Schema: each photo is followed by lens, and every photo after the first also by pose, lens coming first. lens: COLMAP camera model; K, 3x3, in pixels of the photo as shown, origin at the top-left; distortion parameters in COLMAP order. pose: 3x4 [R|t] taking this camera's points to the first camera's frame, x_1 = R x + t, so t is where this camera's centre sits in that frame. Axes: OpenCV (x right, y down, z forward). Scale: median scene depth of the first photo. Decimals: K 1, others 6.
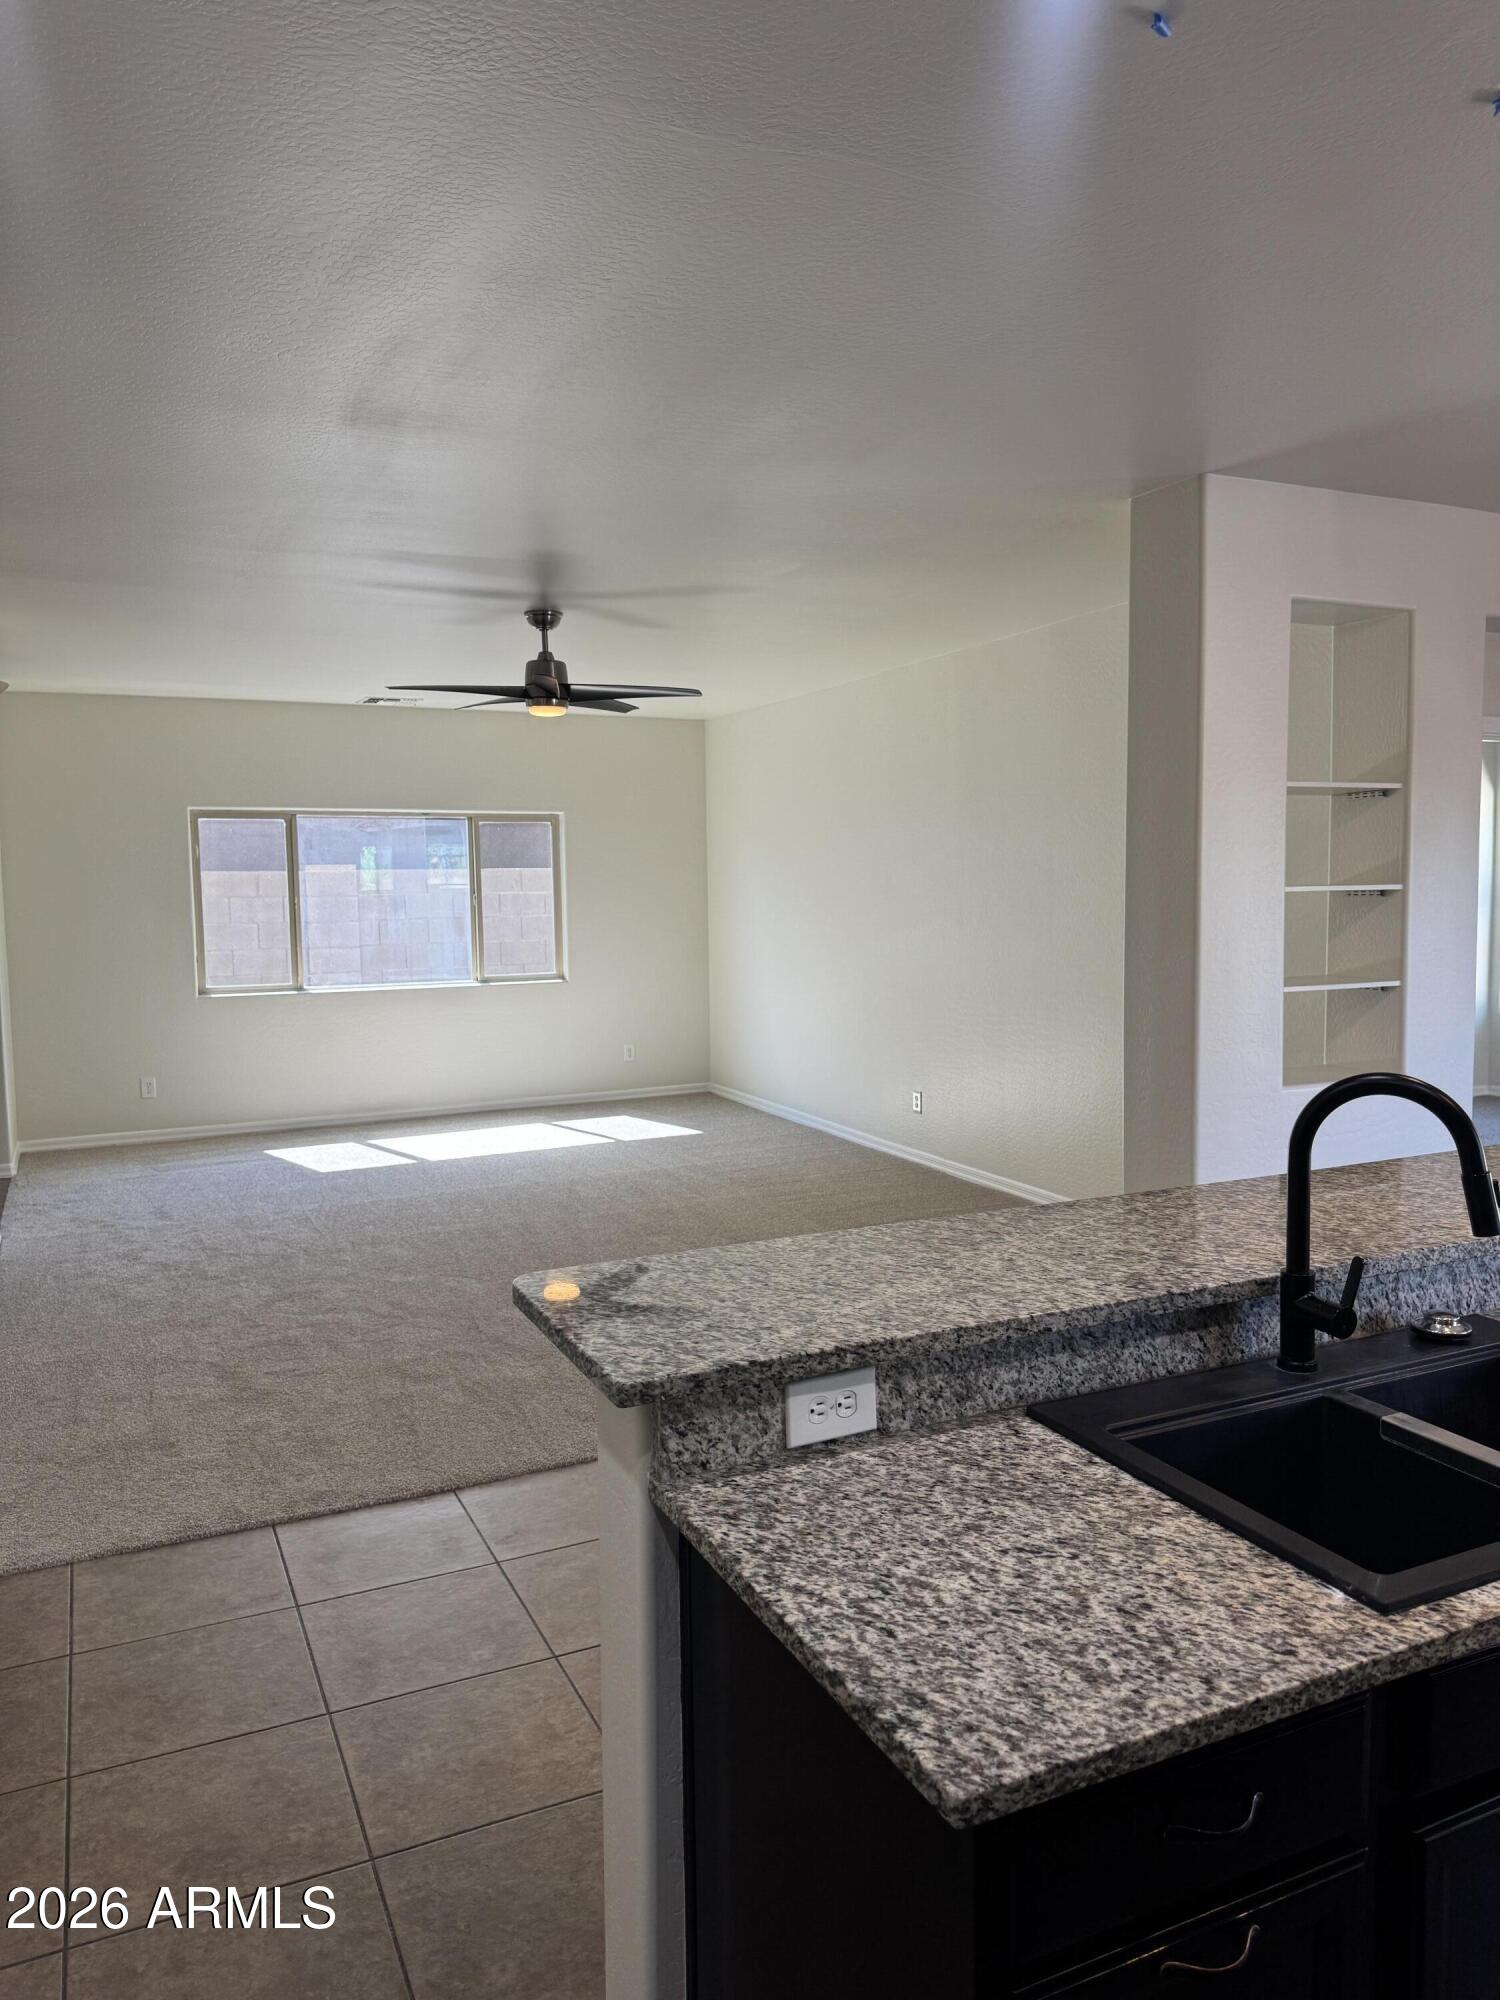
lens RADIAL K [[1403.7, 0, 750.0], [0, 1403.7, 1000.0], [0, 0, 1]] dist [0.026602, -0.001862]
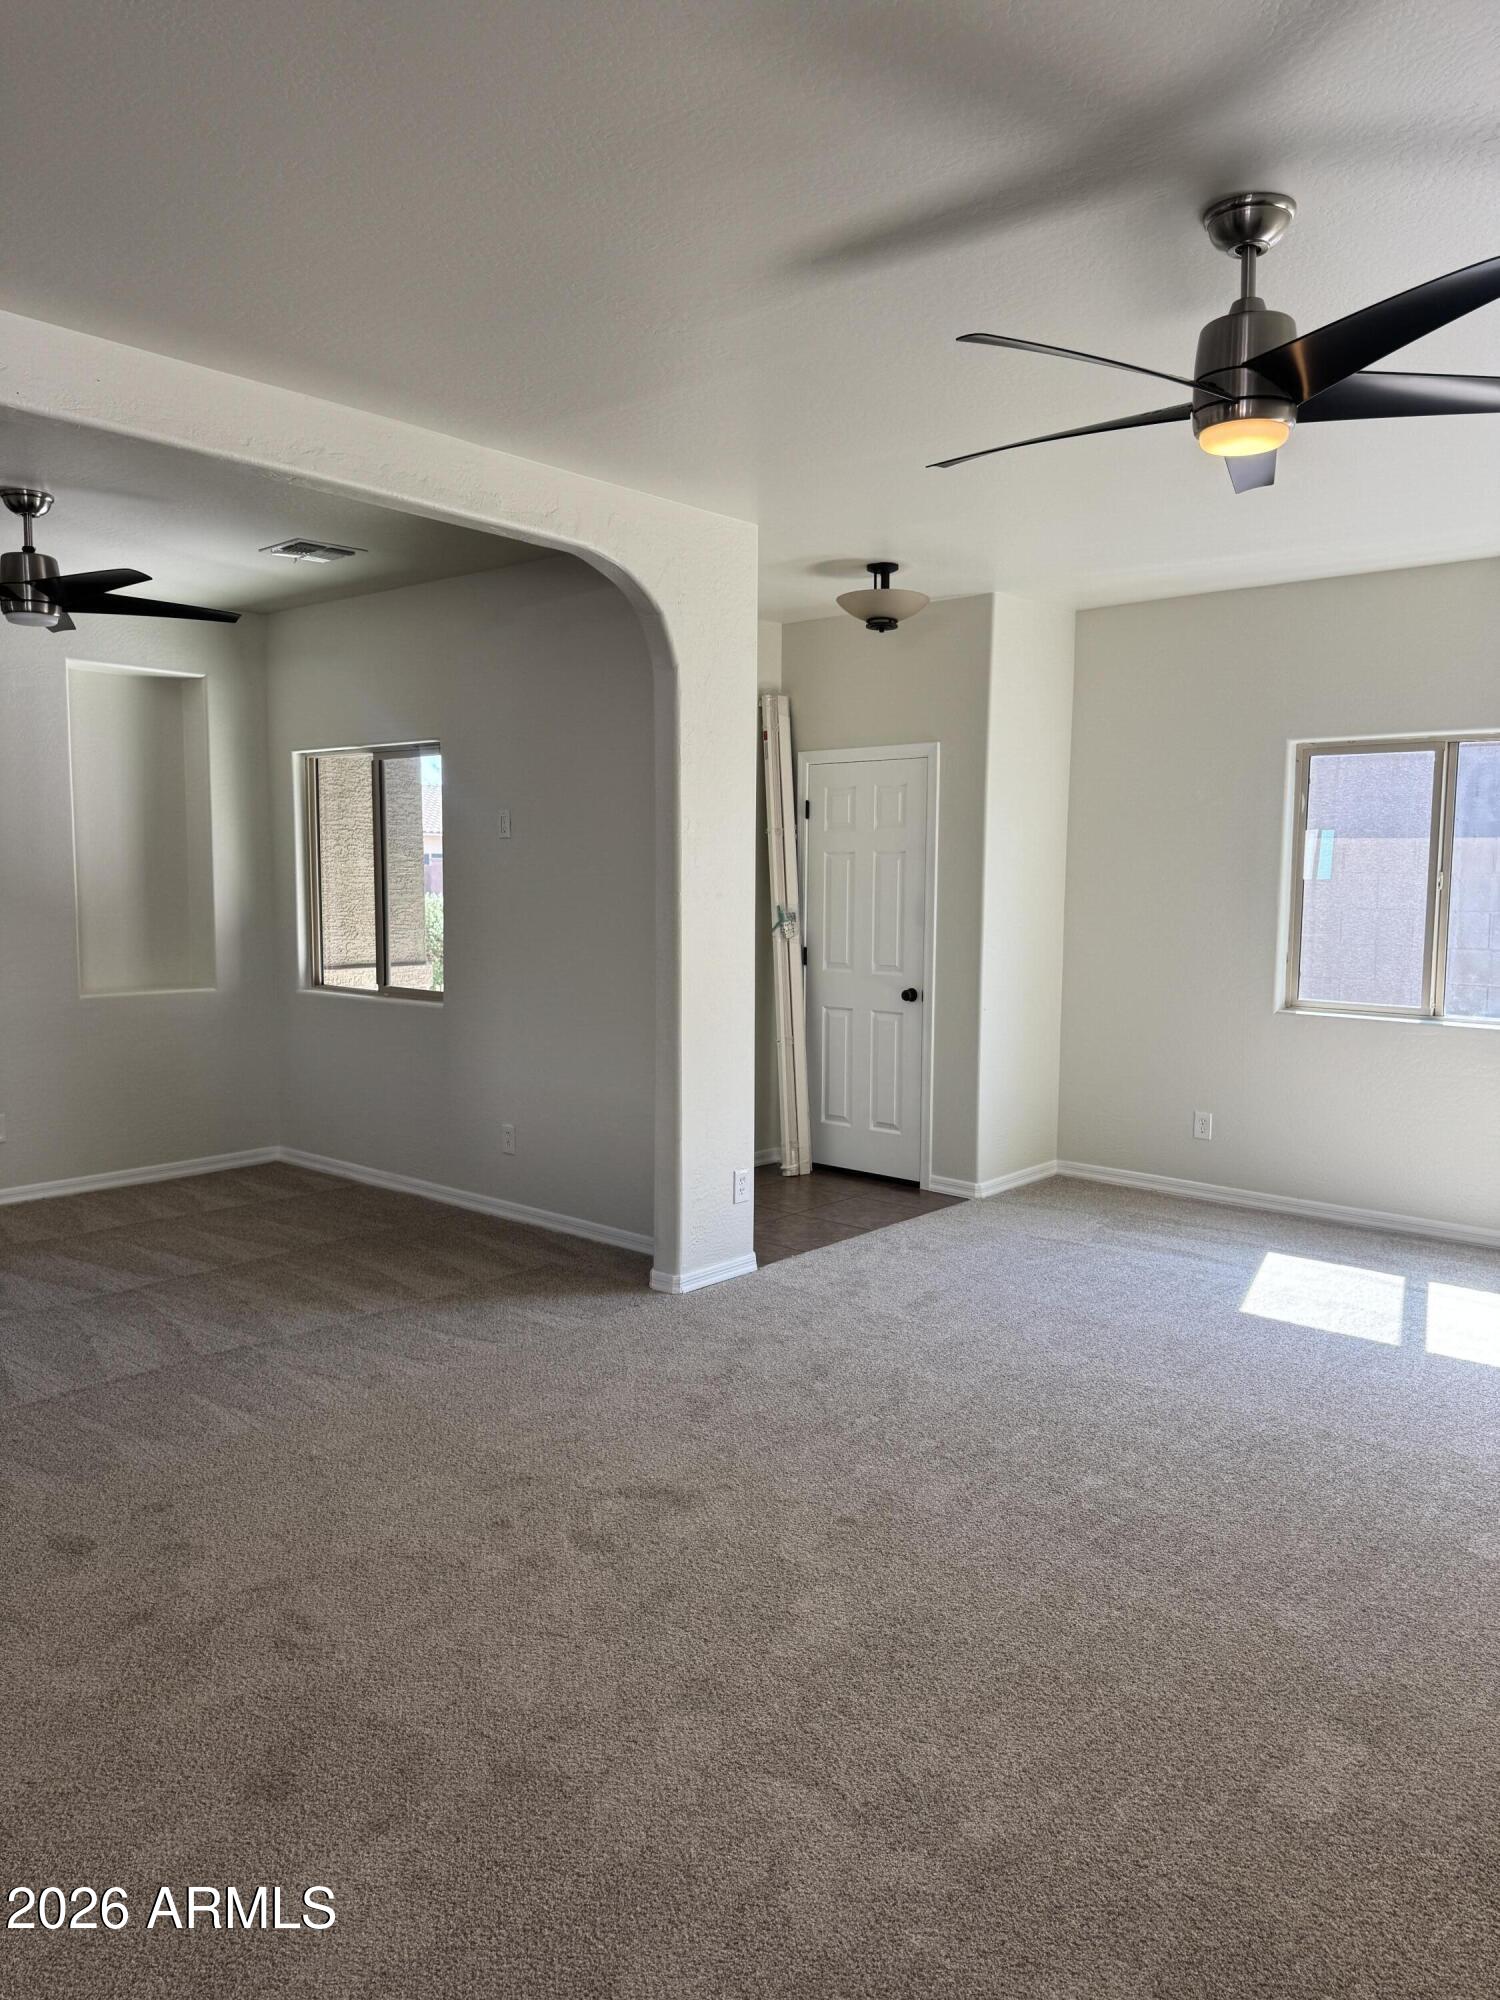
lens RADIAL K [[1403.7, 0, 750.0], [0, 1403.7, 1000.0], [0, 0, 1]] dist [0.026602, -0.001862]
pose [[0.400429, 0.103926, -0.910415, 0.145342], [-0.092729, 0.993043, 0.072573, -0.034982], [0.911624, 0.055362, 0.407280, 0.478677]]
